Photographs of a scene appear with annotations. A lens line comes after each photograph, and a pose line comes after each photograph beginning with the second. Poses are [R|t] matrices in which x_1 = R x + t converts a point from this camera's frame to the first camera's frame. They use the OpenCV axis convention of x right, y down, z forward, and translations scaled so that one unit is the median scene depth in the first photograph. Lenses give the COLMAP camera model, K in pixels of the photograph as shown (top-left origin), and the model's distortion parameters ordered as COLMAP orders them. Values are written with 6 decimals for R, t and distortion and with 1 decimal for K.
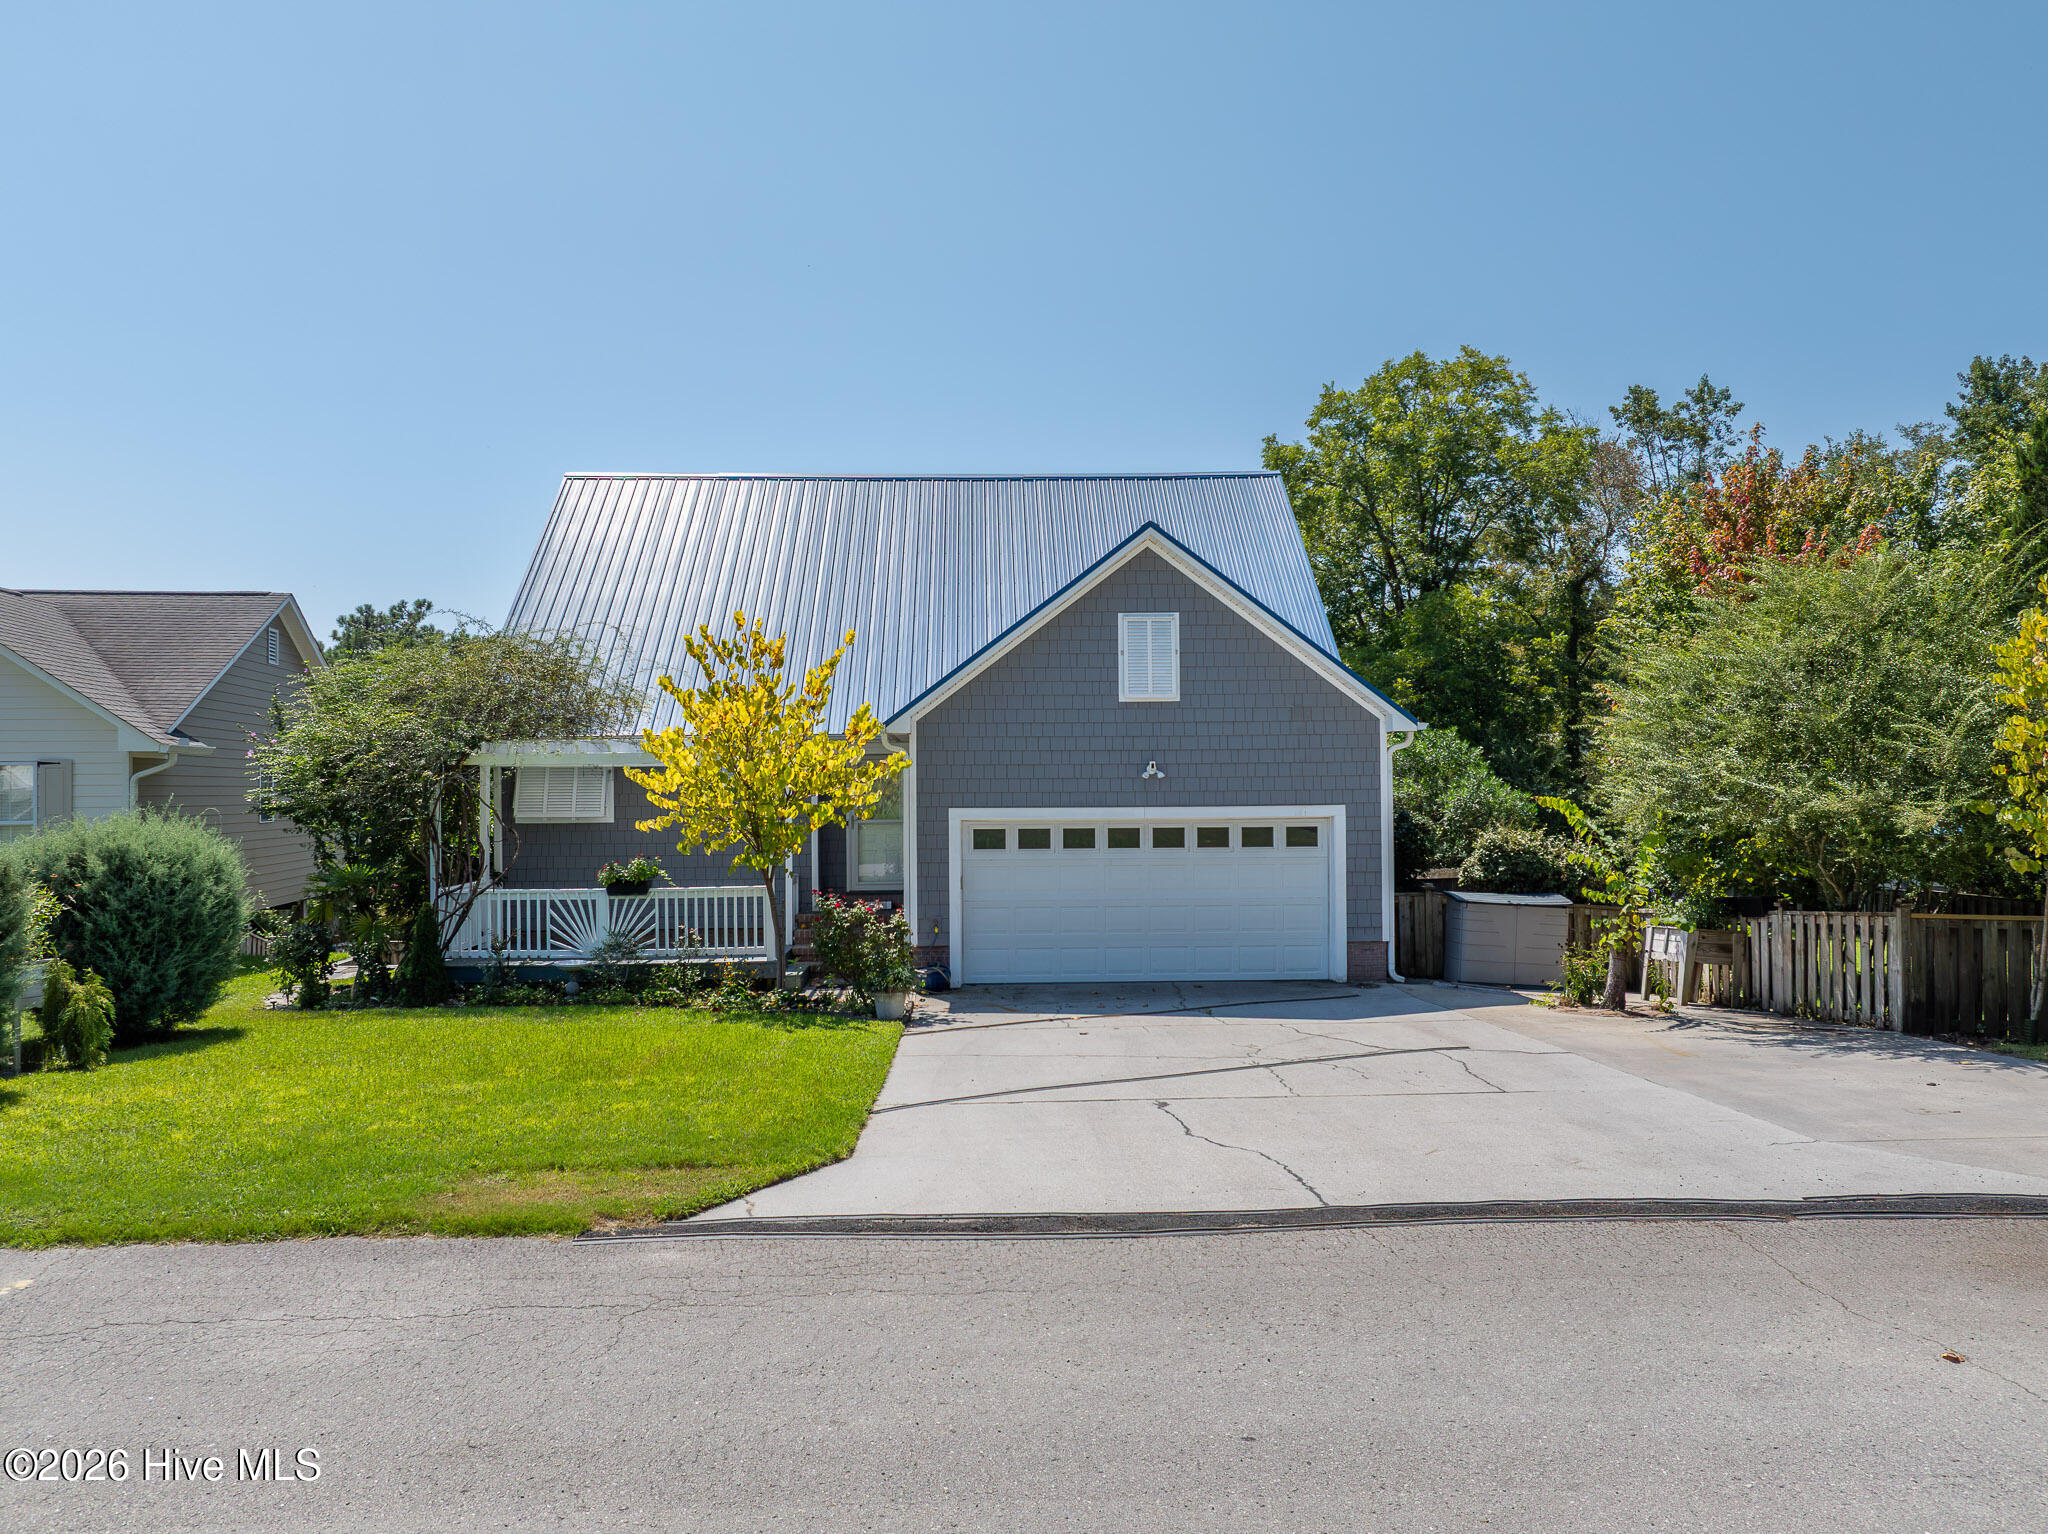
lens RADIAL K [[1438.5, 0, 1031.0], [0, 1438.5, 765.0], [0, 0, 1]] dist [-0.036935, 0.003388]
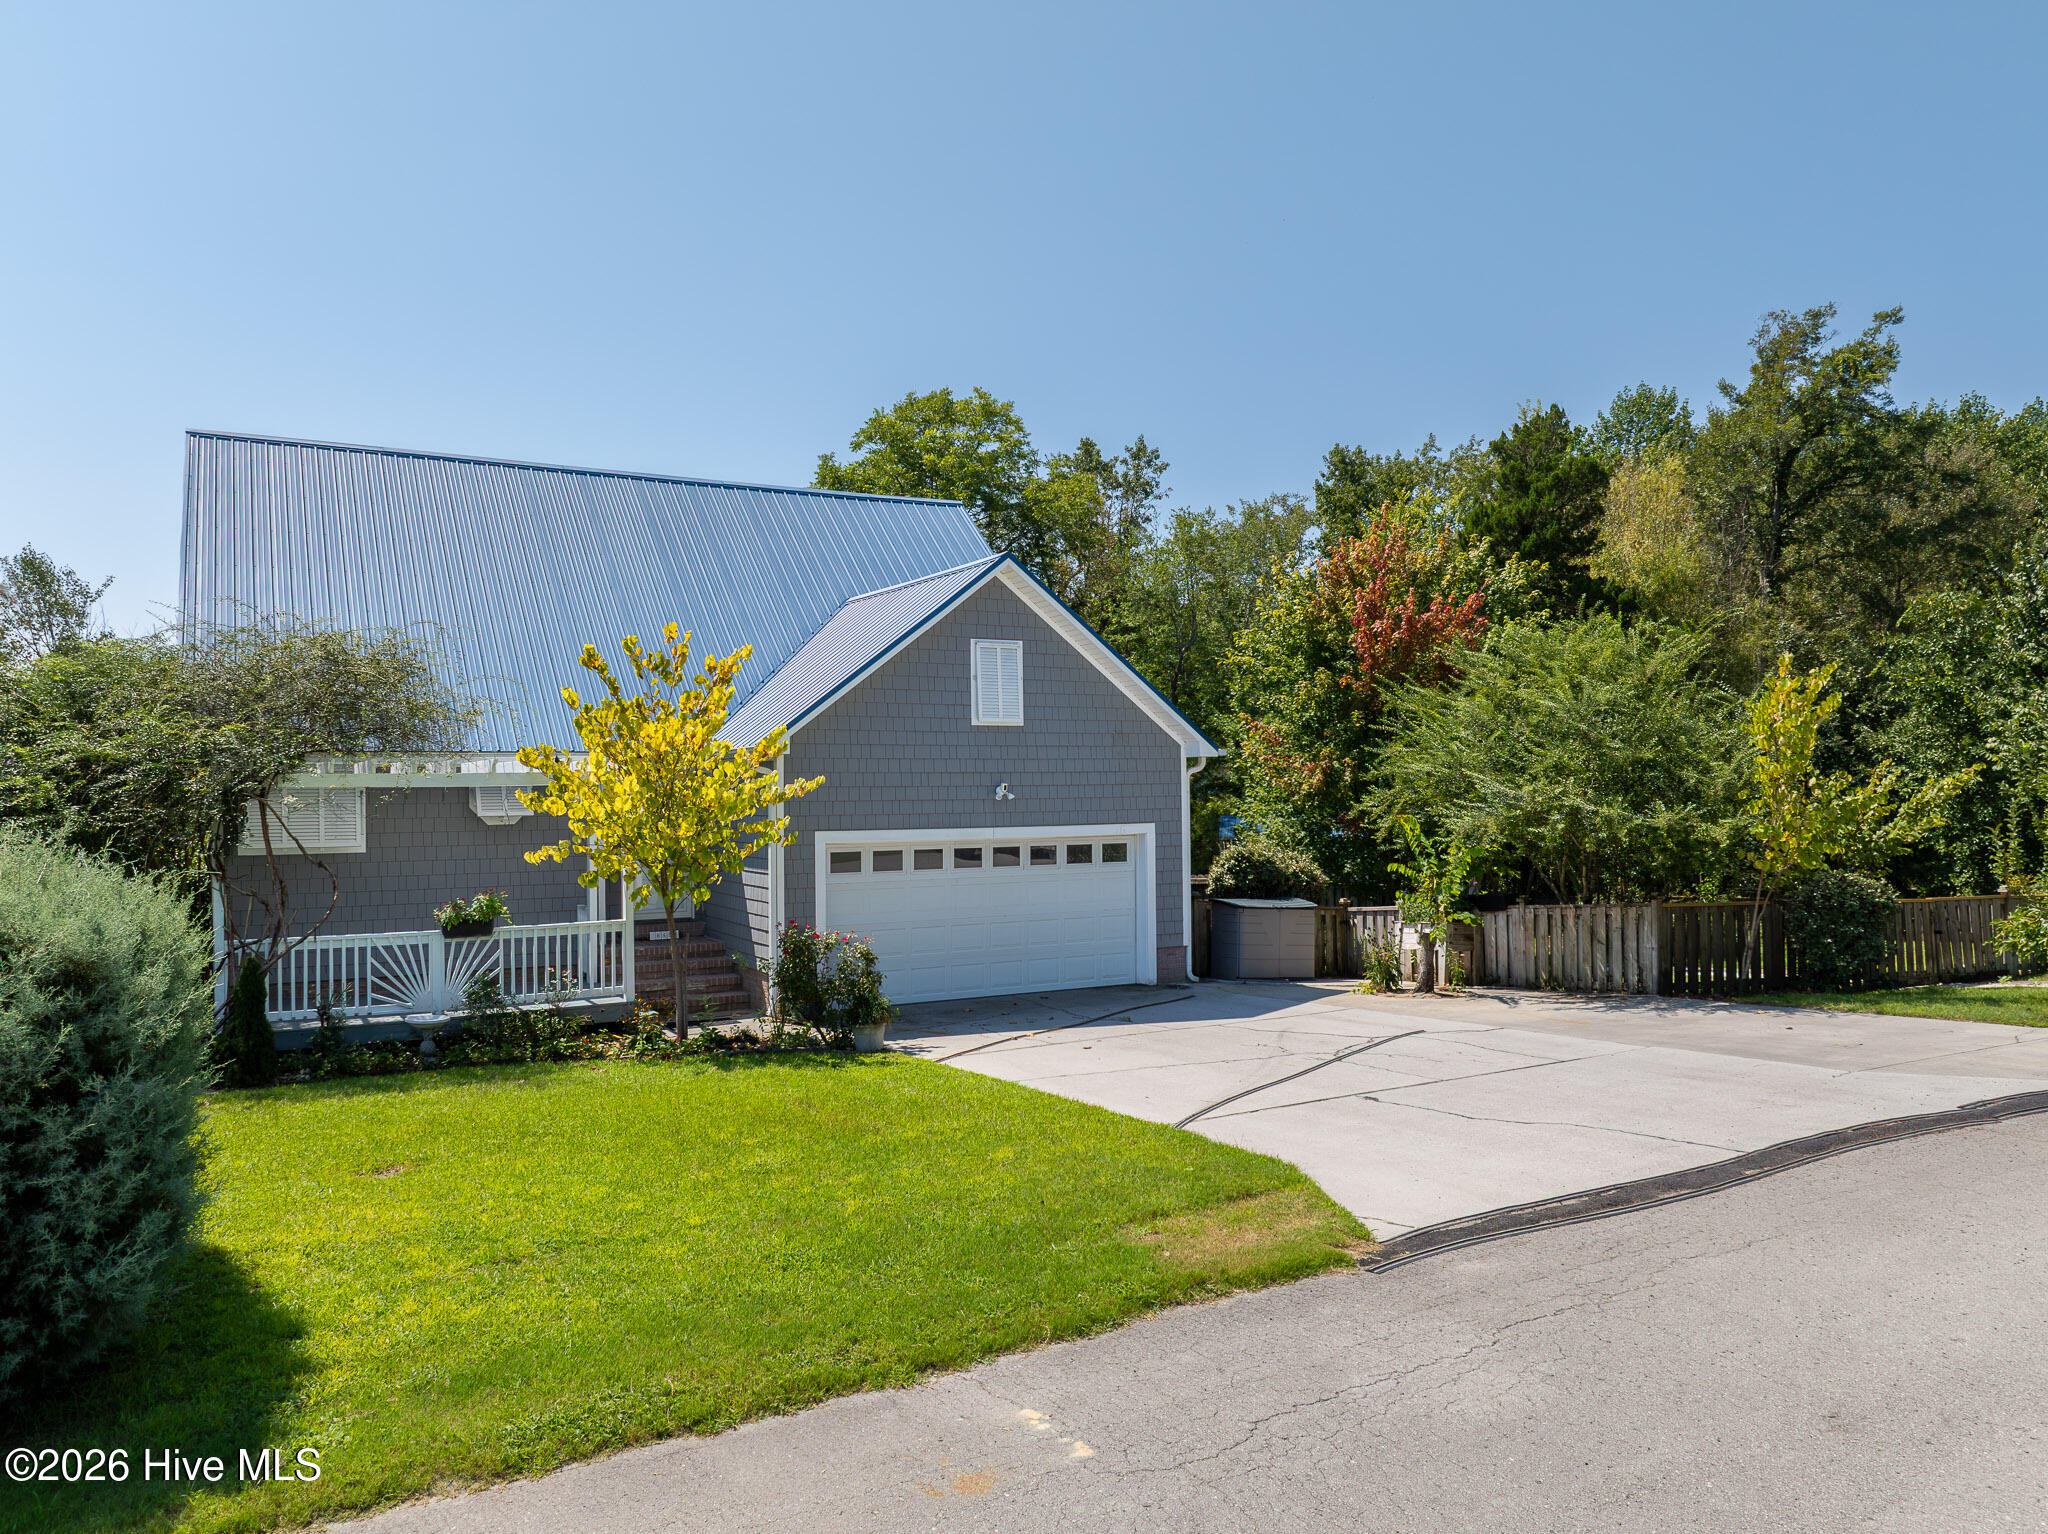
lens RADIAL K [[1438.5, 0, 1031.0], [0, 1438.5, 765.0], [0, 0, 1]] dist [-0.036935, 0.003388]
pose [[0.885502, 0.007121, 0.464581, -0.378321], [-0.004930, 0.999970, -0.005933, -0.009698], [-0.464609, 0.002963, 0.885511, 0.071666]]
